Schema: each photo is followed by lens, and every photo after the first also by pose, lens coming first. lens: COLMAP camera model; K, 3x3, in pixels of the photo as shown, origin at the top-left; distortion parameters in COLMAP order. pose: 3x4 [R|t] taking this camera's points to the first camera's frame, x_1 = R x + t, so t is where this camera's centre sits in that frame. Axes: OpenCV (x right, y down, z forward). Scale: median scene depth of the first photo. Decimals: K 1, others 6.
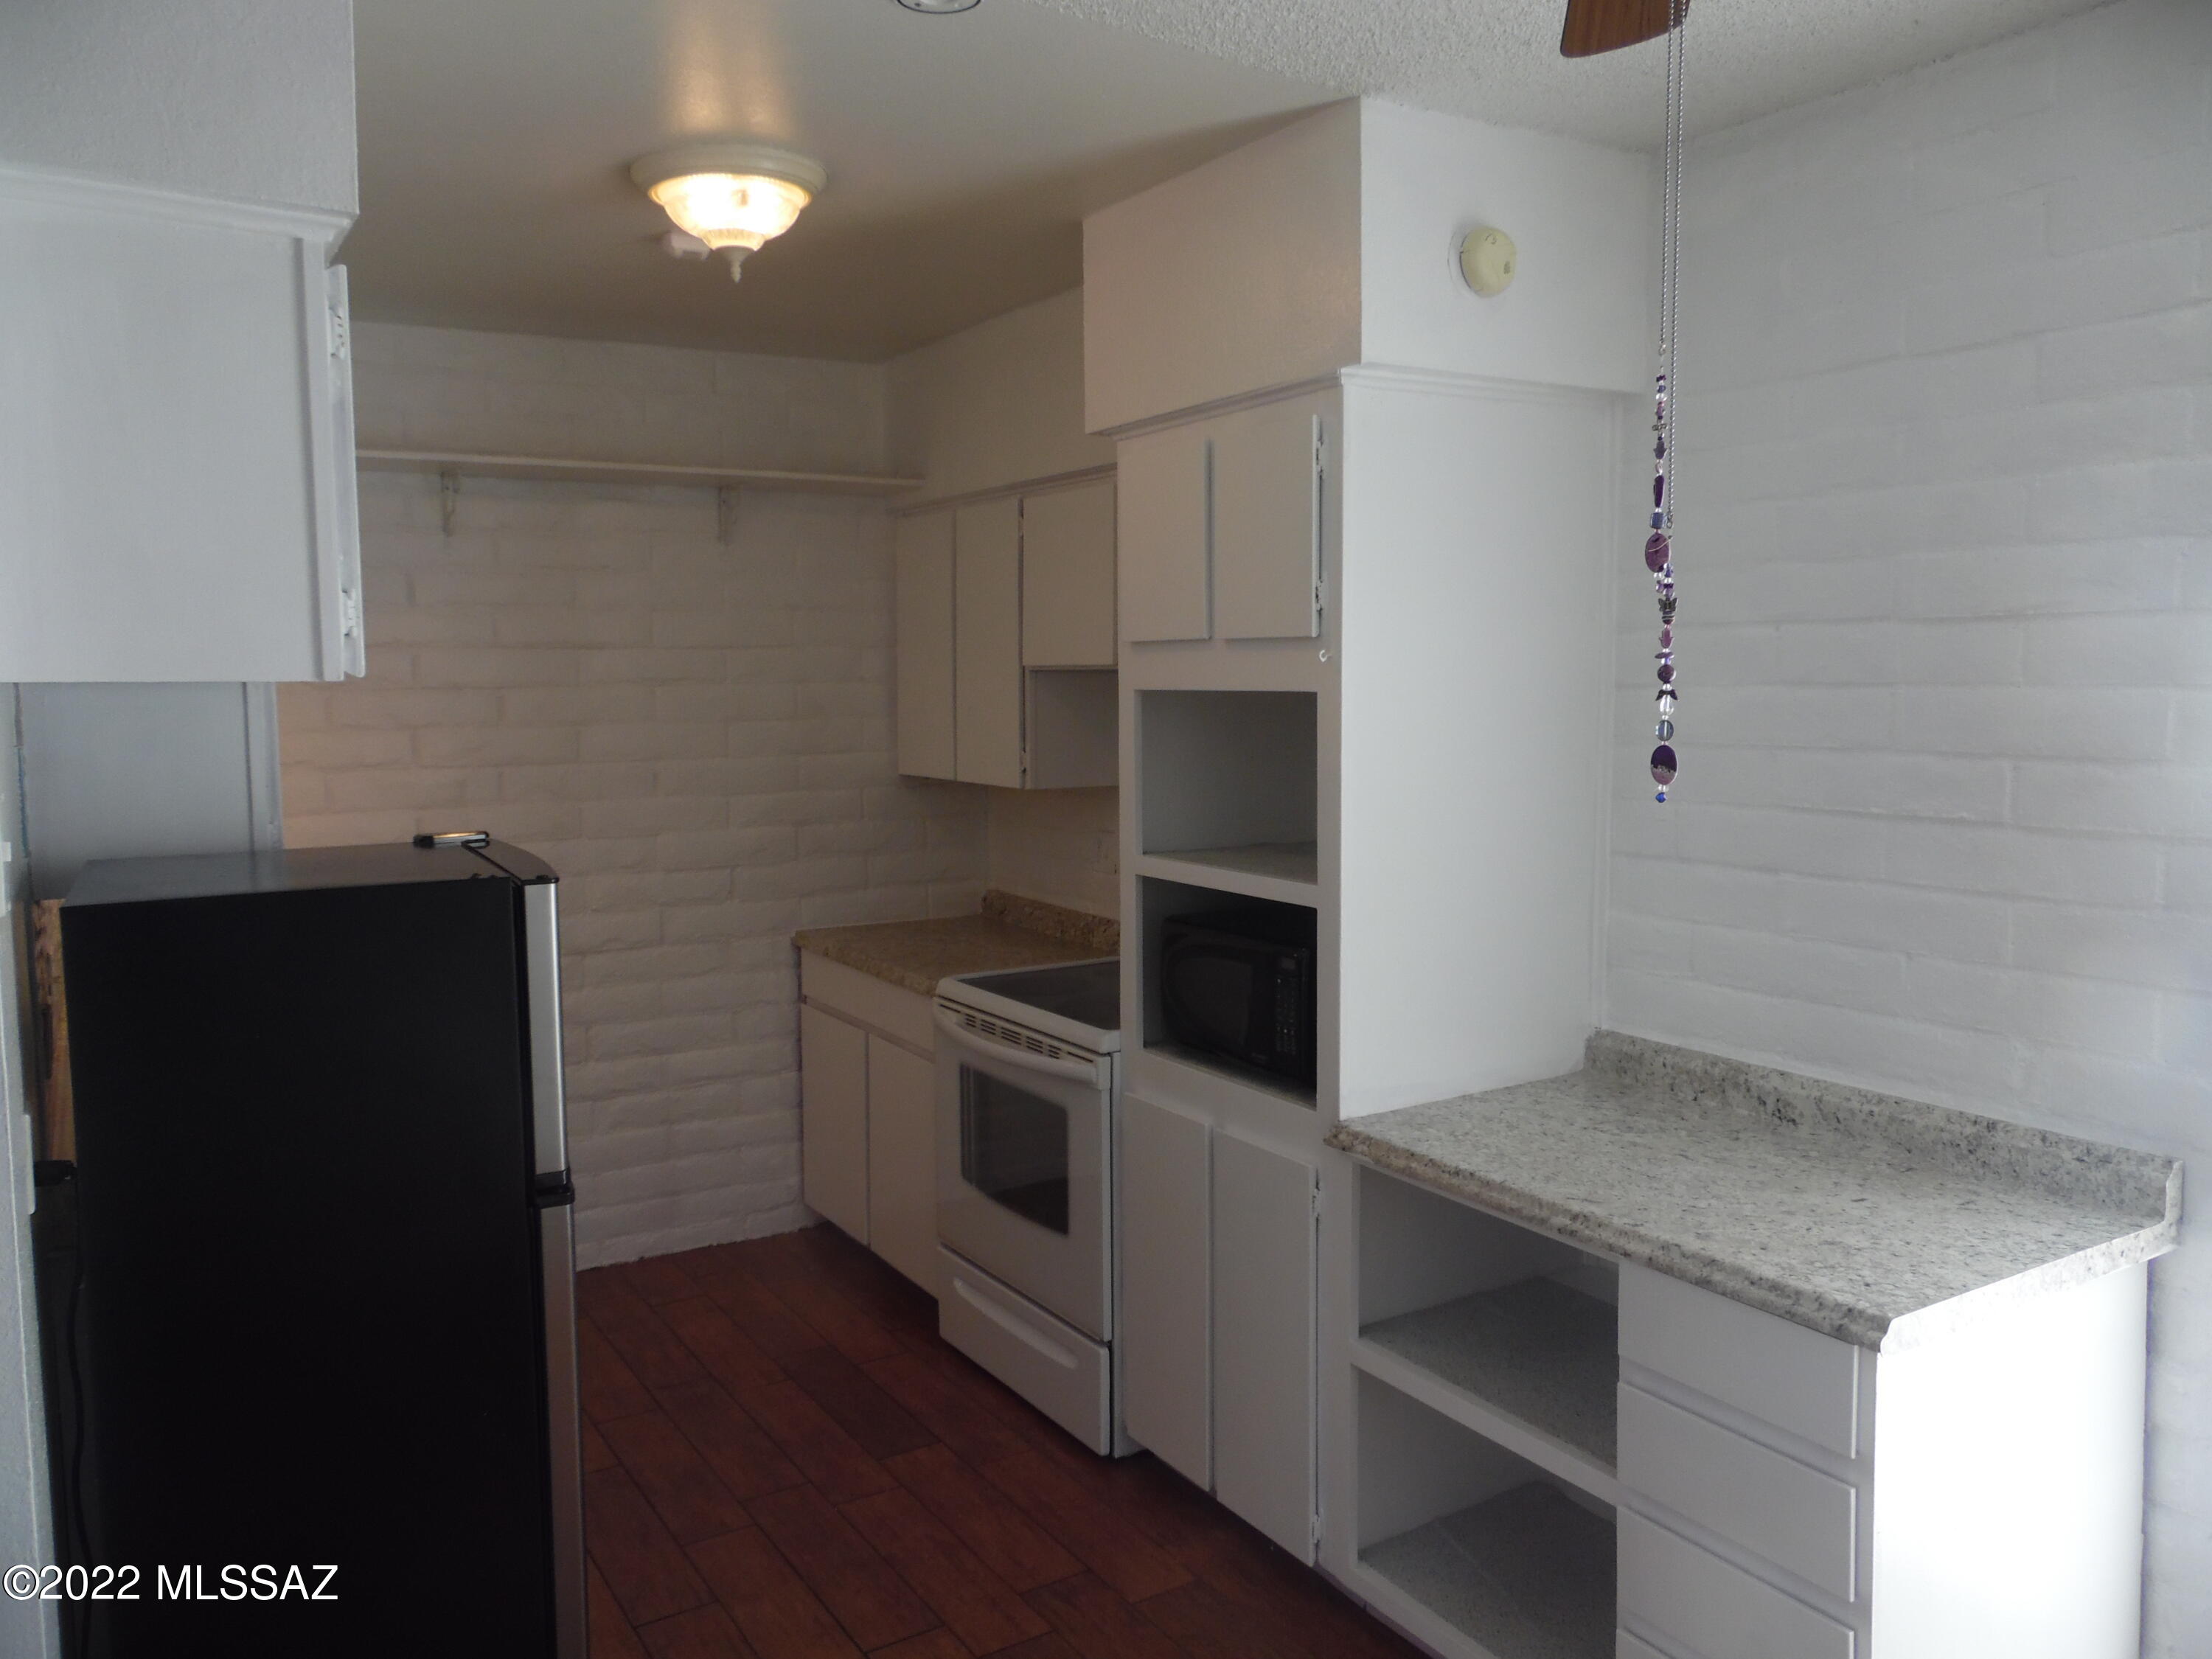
lens RADIAL K [[1662.9, 0, 1091.2], [0, 1662.9, 813.9], [0, 0, 1]] dist [-0.026723, 0.063304]
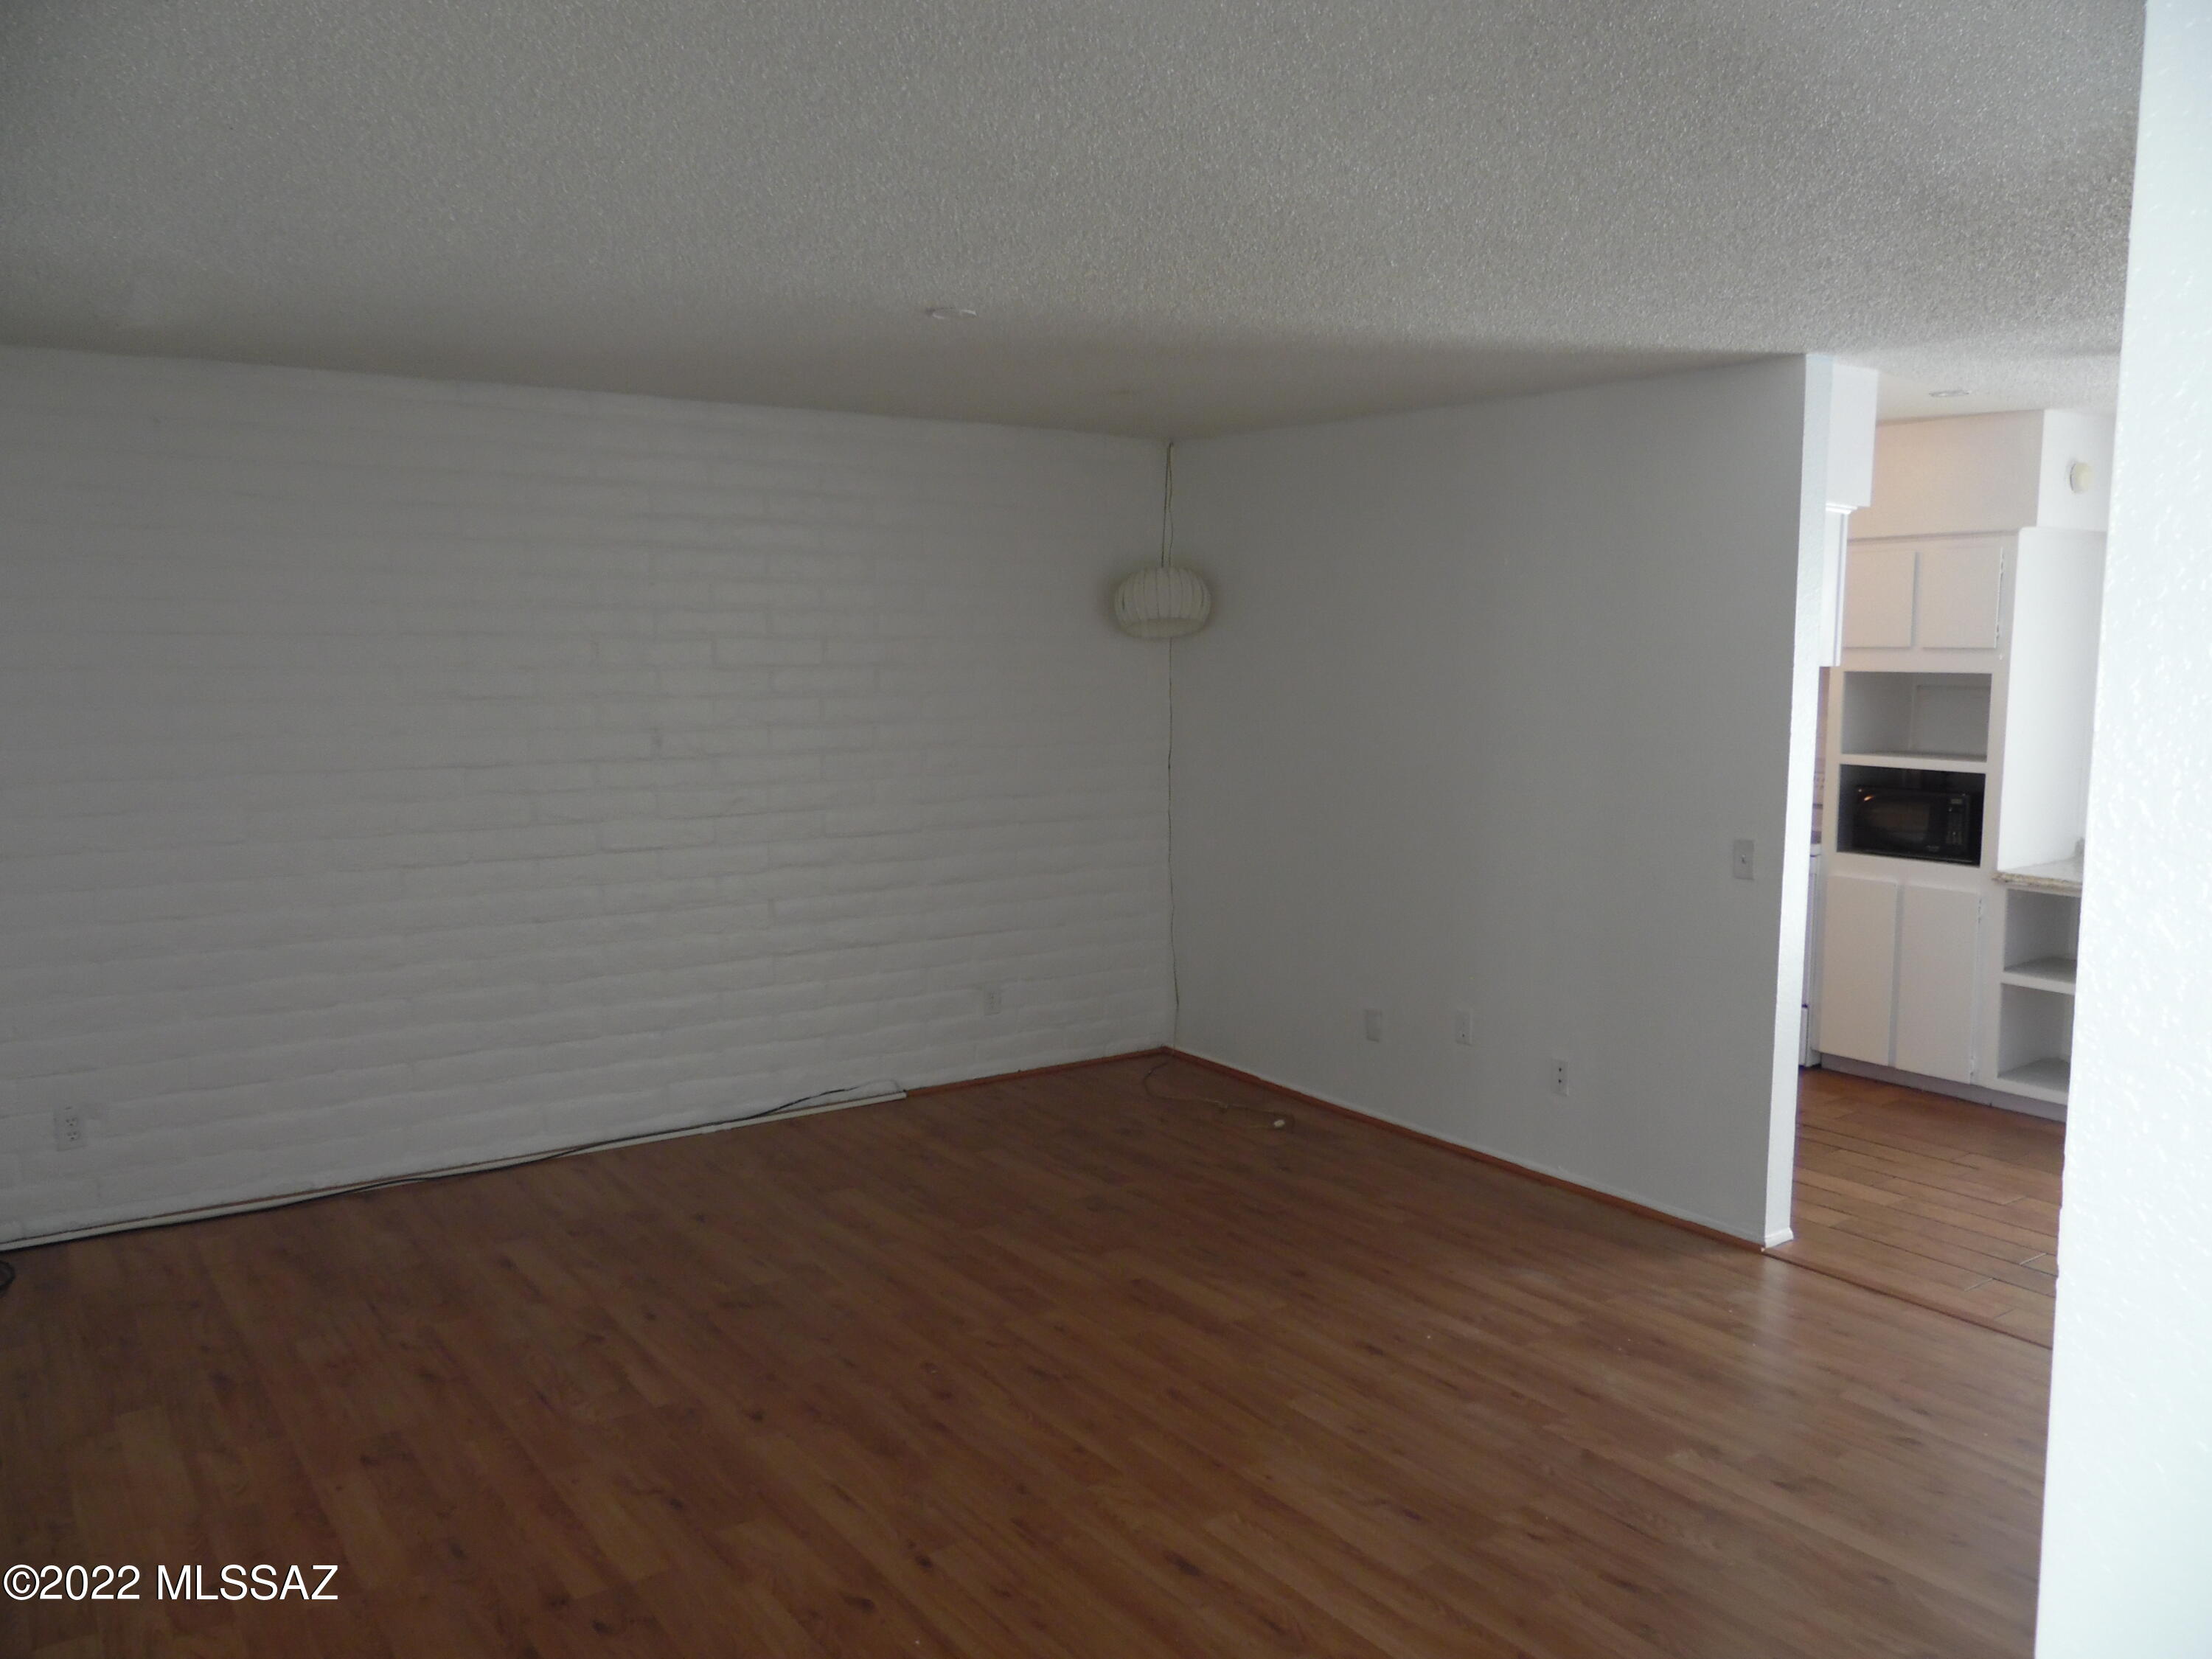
lens RADIAL K [[1662.9, 0, 1110.9], [0, 1662.9, 829.5], [0, 0, 1]] dist [-0.026723, 0.063304]
pose [[0.996348, 0.003925, 0.085290, -1.179701], [-0.006065, 0.999673, 0.024843, 0.082390], [-0.085164, -0.025270, 0.996046, -1.051171]]
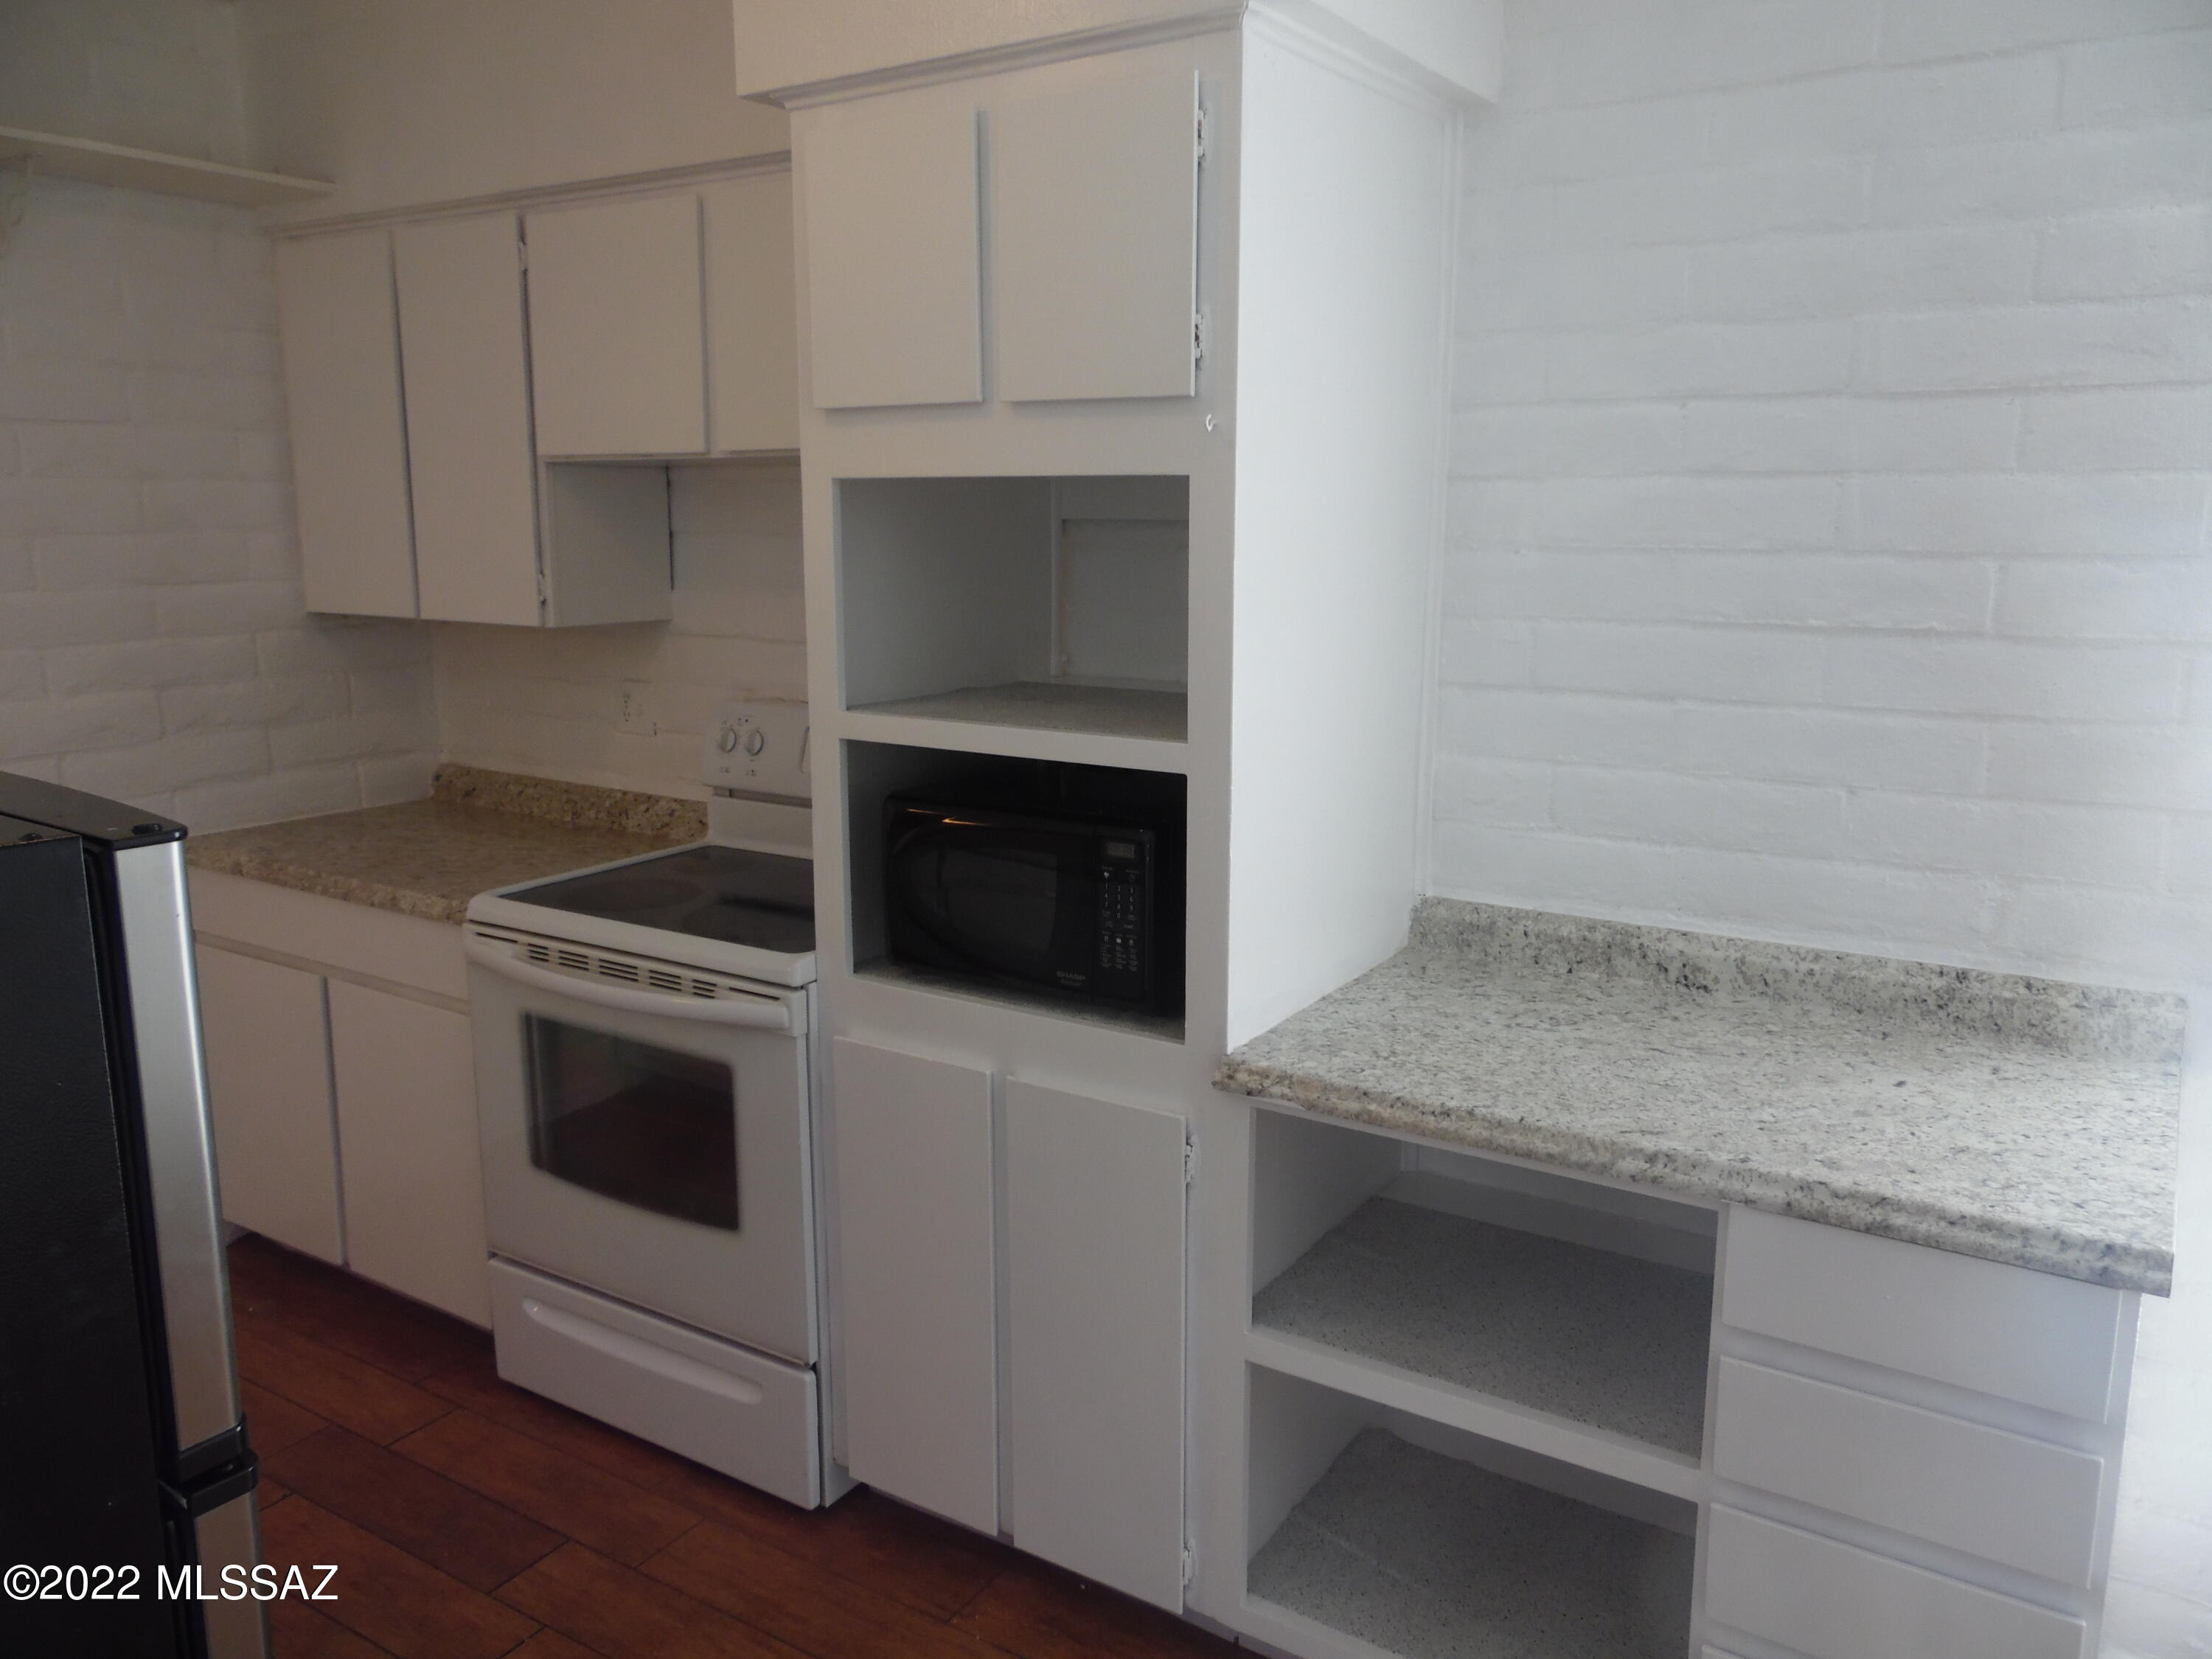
lens RADIAL K [[1662.9, 0, 1098.1], [0, 1662.9, 814.6], [0, 0, 1]] dist [-0.026723, 0.063304]
pose [[0.900186, -0.072026, 0.429508, -0.216017], [0.028888, 0.993932, 0.106132, -0.004824], [-0.434547, -0.083131, 0.896805, 0.355965]]
